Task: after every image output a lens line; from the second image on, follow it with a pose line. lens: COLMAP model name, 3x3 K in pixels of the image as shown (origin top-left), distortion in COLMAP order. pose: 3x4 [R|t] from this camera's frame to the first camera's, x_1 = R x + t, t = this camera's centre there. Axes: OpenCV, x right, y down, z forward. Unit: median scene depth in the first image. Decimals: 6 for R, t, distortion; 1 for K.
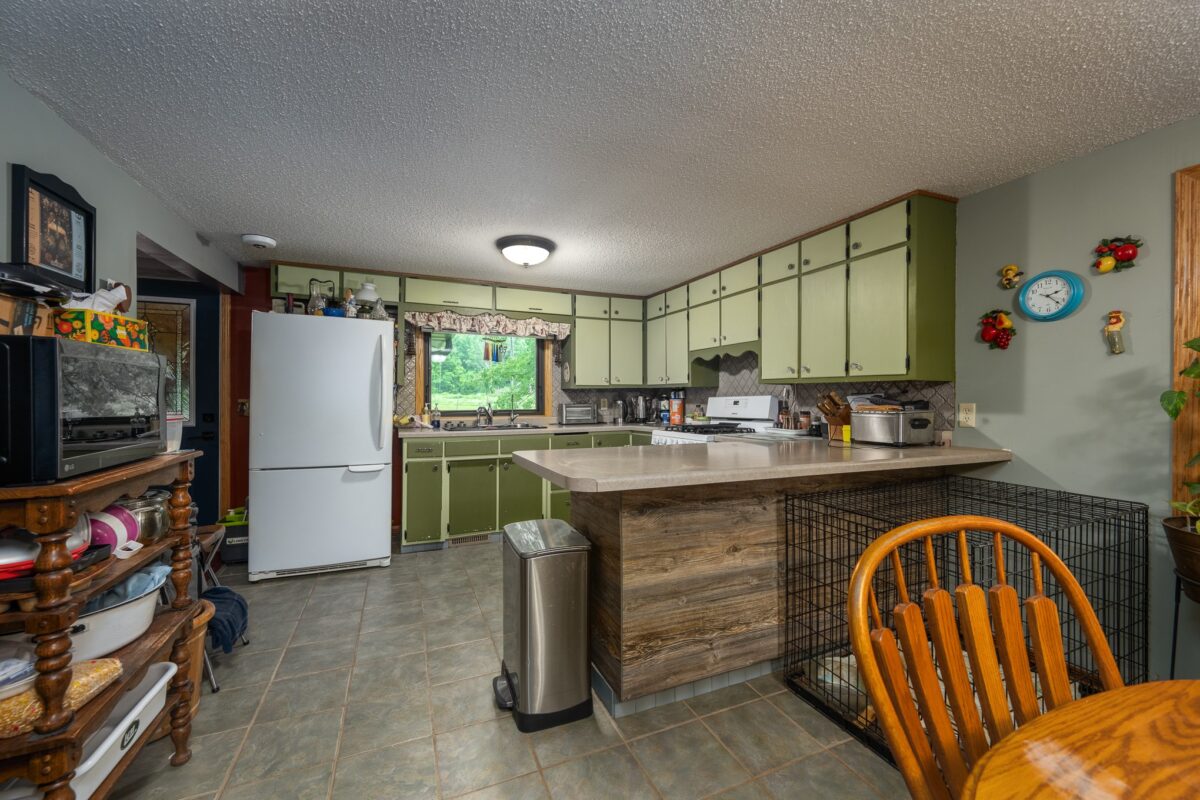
lens RADIAL K [[475.5, 0, 605.8], [0, 475.5, 395.7], [0, 0, 1]] dist [-0.003135, -0.000097]
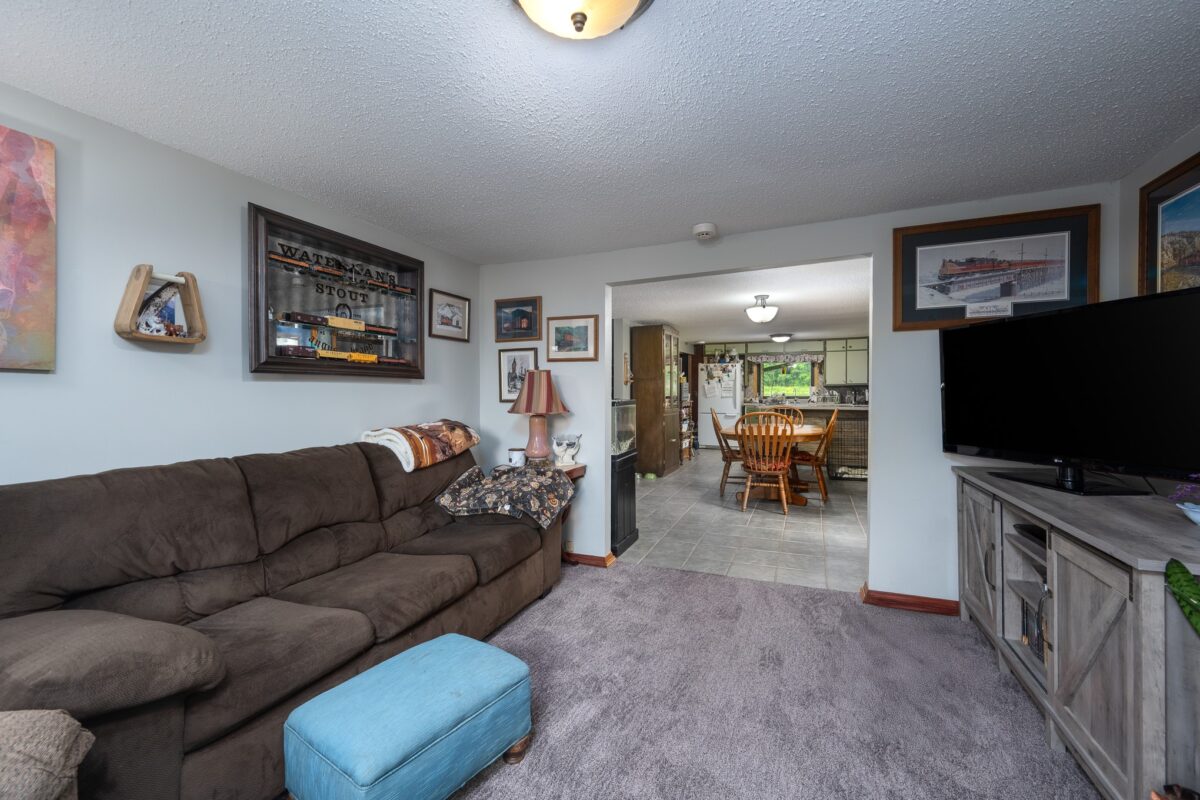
lens RADIAL K [[483.8, 0, 605.2], [0, 483.8, 398.5], [0, 0, 1]] dist [-0.000882, -0.000321]
pose [[0.713343, -0.001423, -0.700814, 0.888846], [0.002933, 0.999995, 0.000955, 0.042776], [0.700809, -0.002737, 0.713344, -1.446976]]
